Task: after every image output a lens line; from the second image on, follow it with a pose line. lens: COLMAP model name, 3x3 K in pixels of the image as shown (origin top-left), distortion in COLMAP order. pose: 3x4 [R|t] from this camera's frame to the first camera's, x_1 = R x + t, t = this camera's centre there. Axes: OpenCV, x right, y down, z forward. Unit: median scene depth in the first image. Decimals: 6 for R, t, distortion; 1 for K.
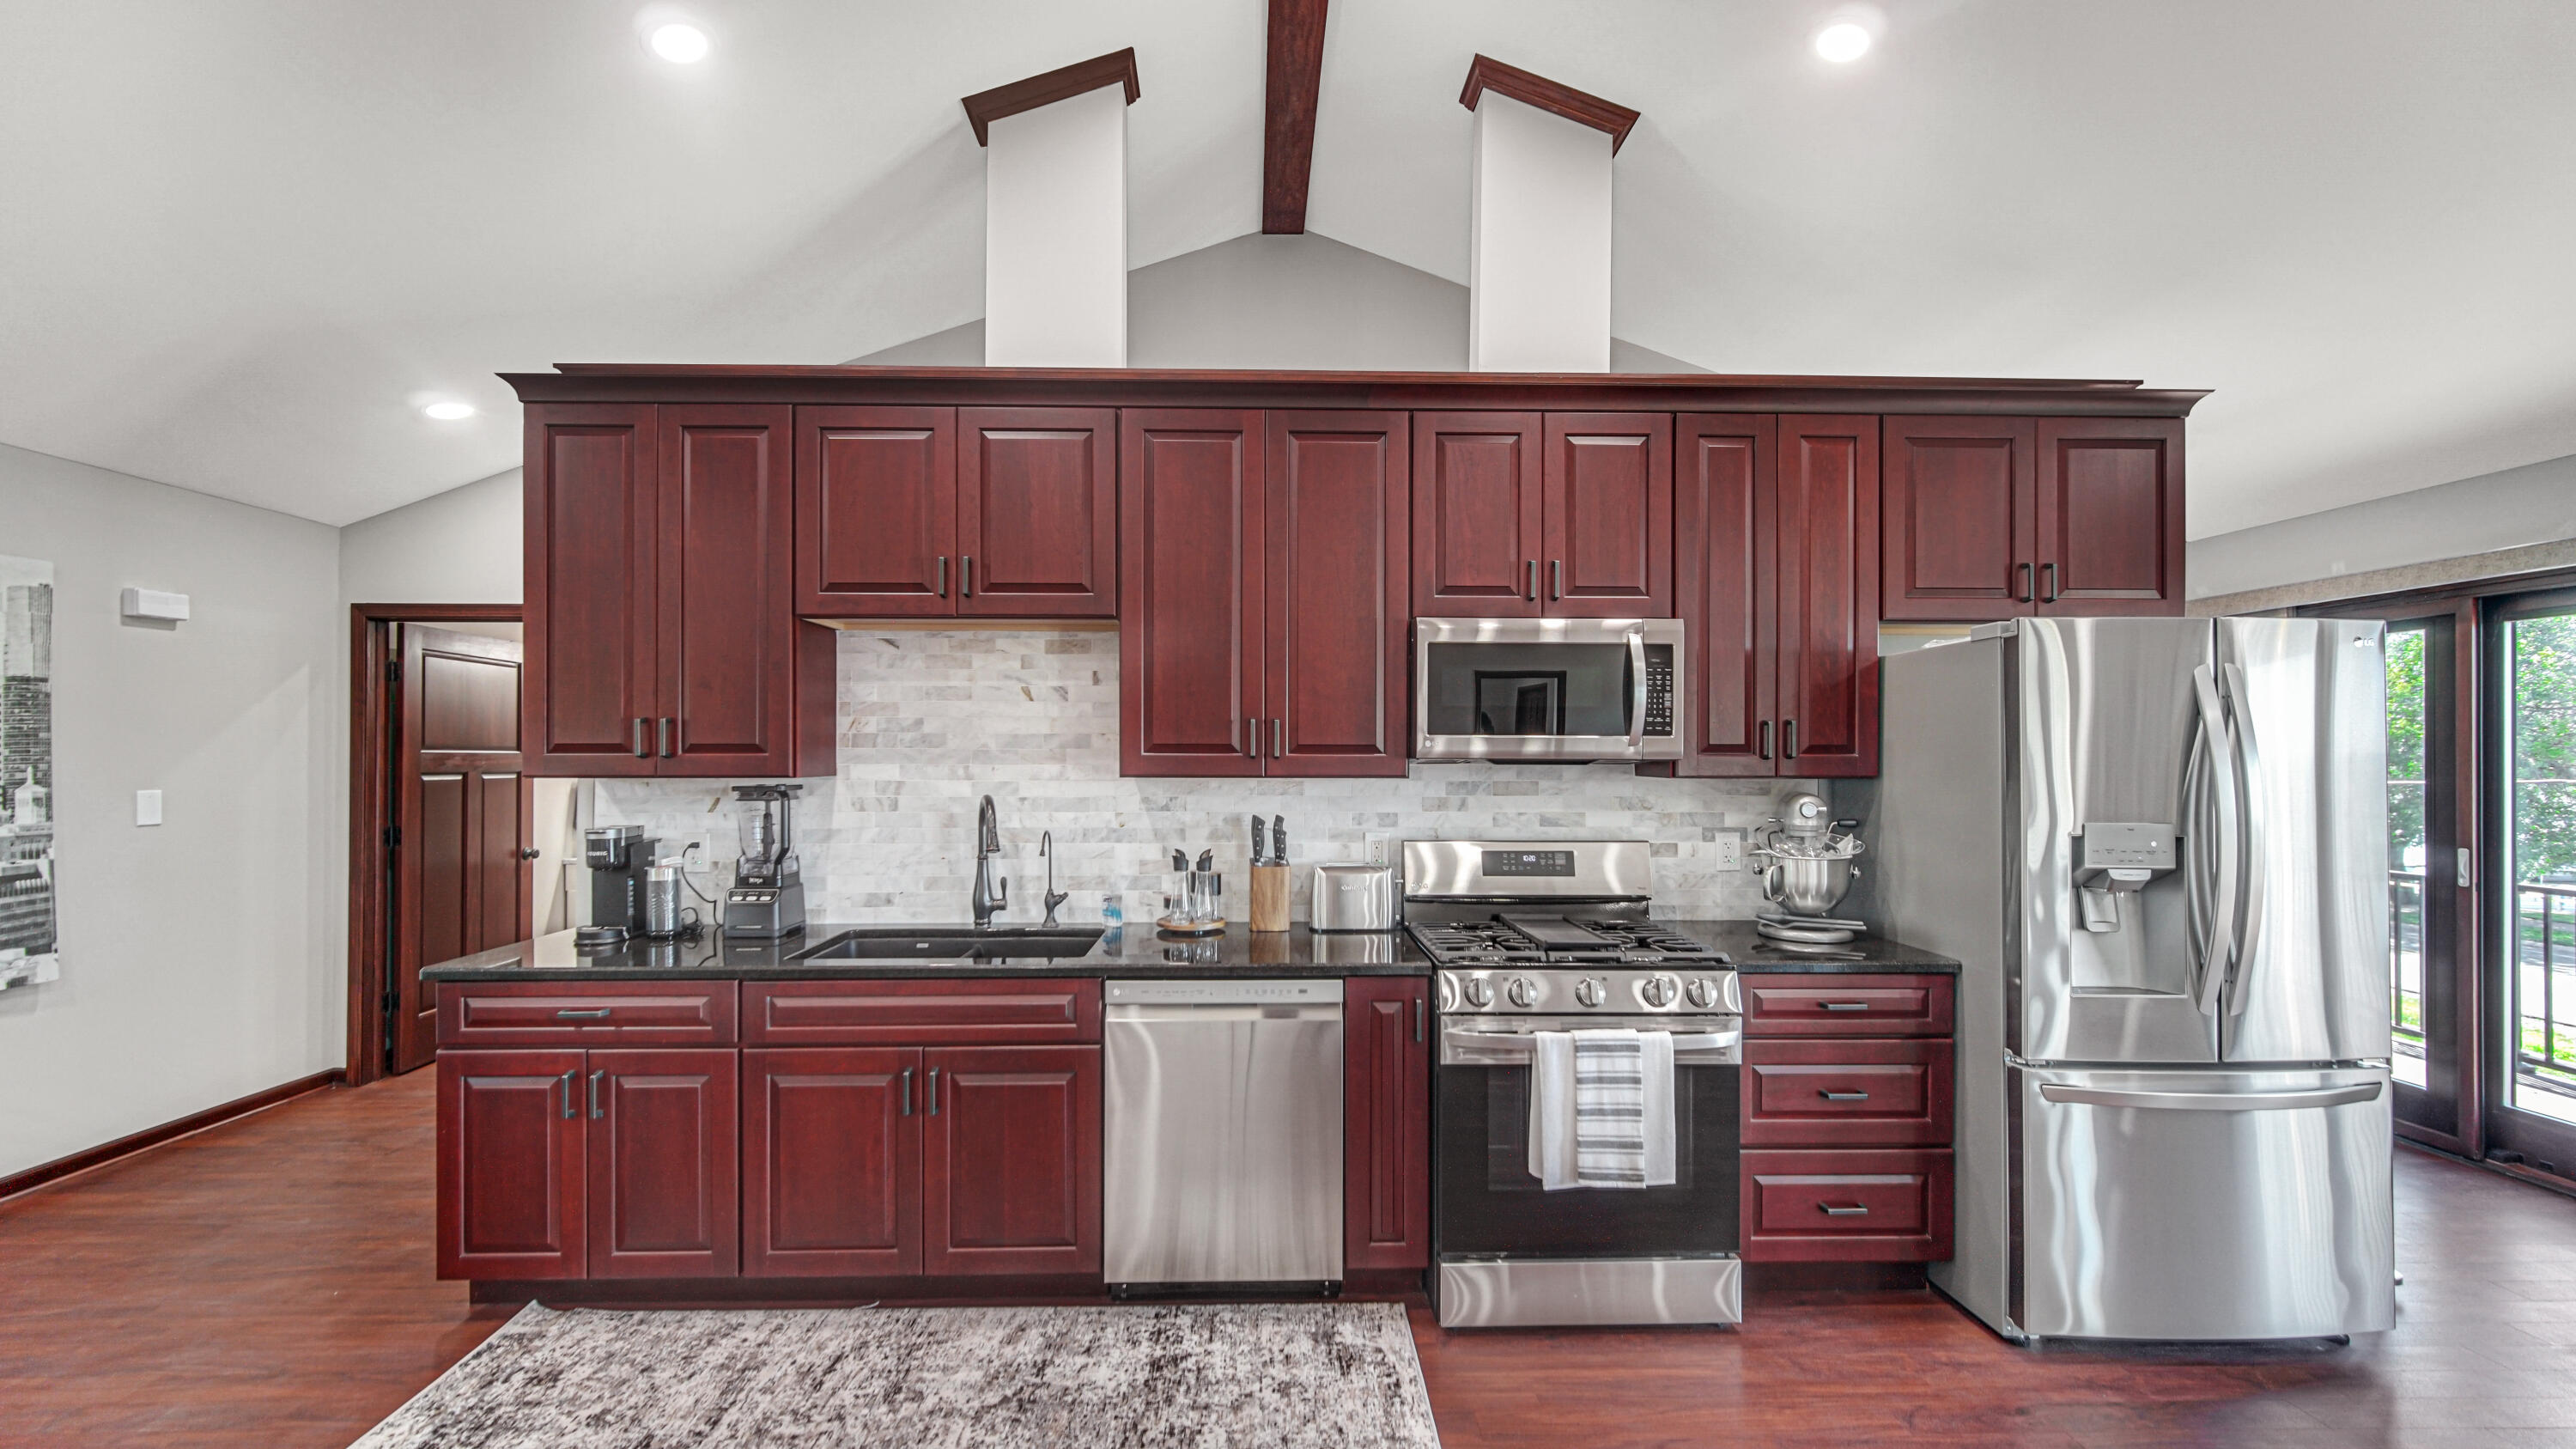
lens RADIAL K [[1023.8, 0, 1290.8], [0, 1023.8, 752.7], [0, 0, 1]] dist [-0.003565, -0.000603]
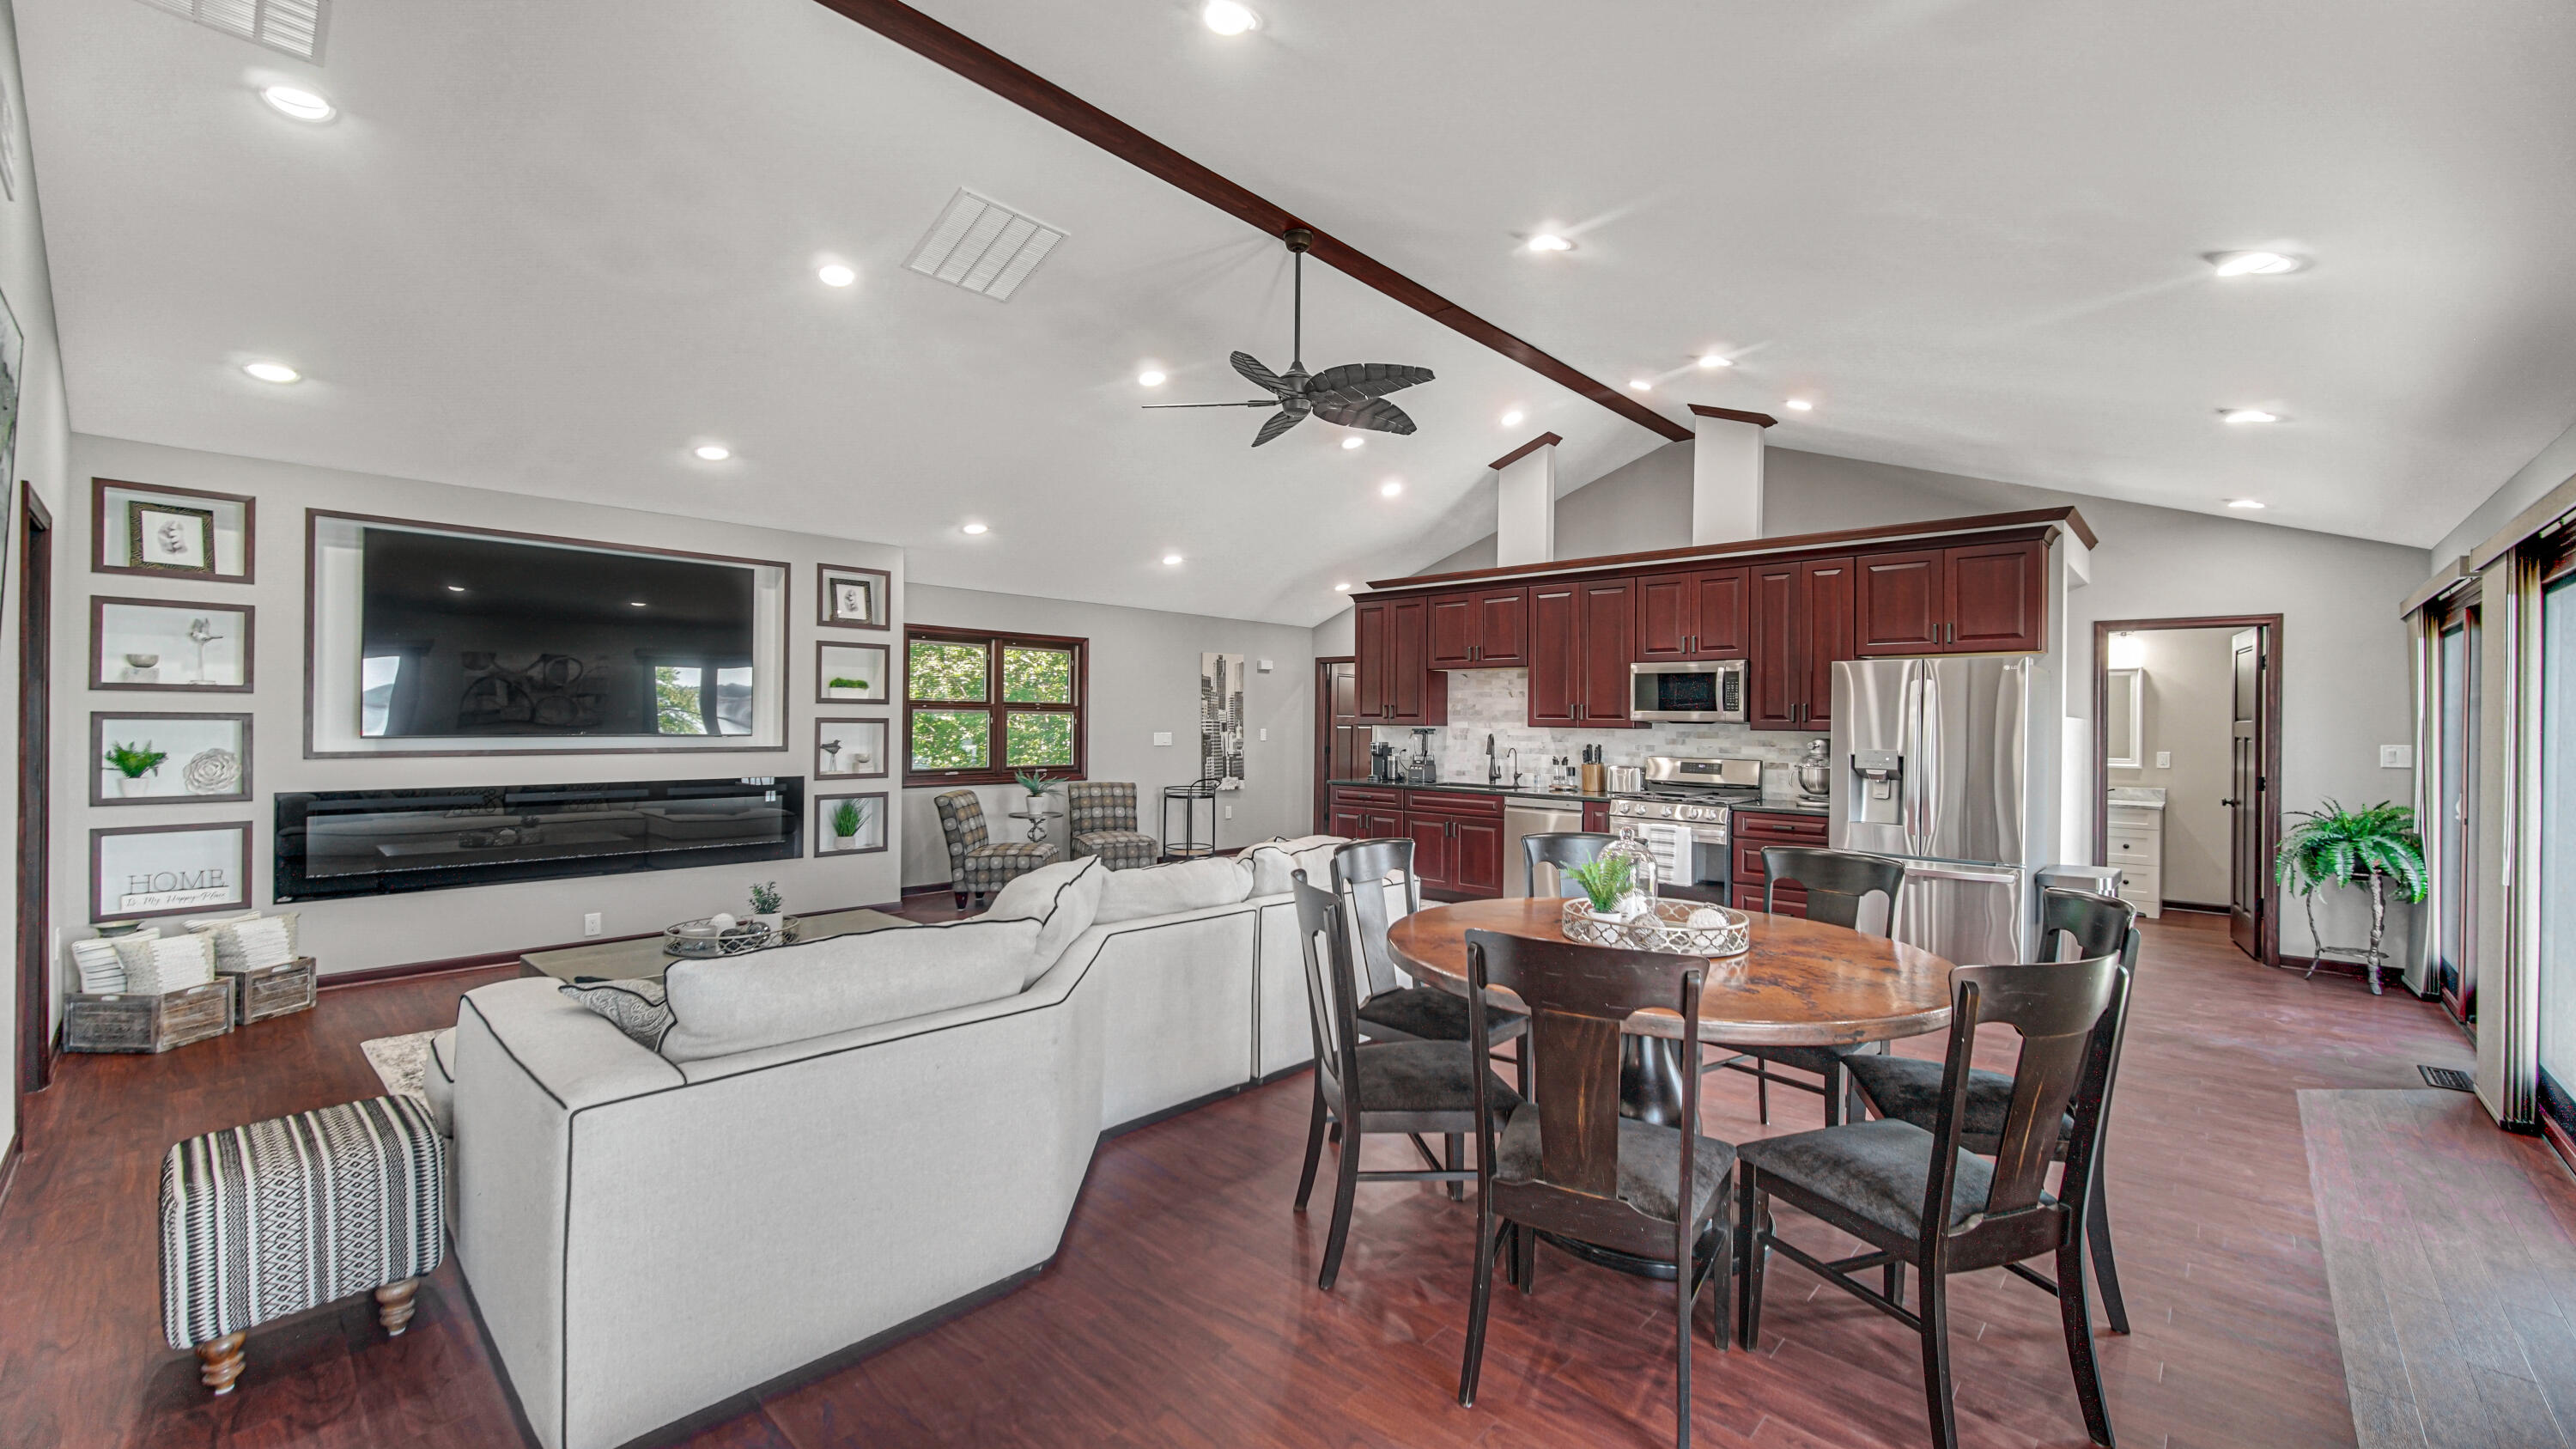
lens RADIAL K [[1023.8, 0, 1300.8], [0, 1023.8, 724.1], [0, 0, 1]] dist [-0.003565, -0.000603]
pose [[0.723697, 0.009686, -0.690050, 1.146475], [-0.007070, 0.999953, 0.006621, 0.003056], [0.690082, 0.000088, 0.723732, -1.226471]]
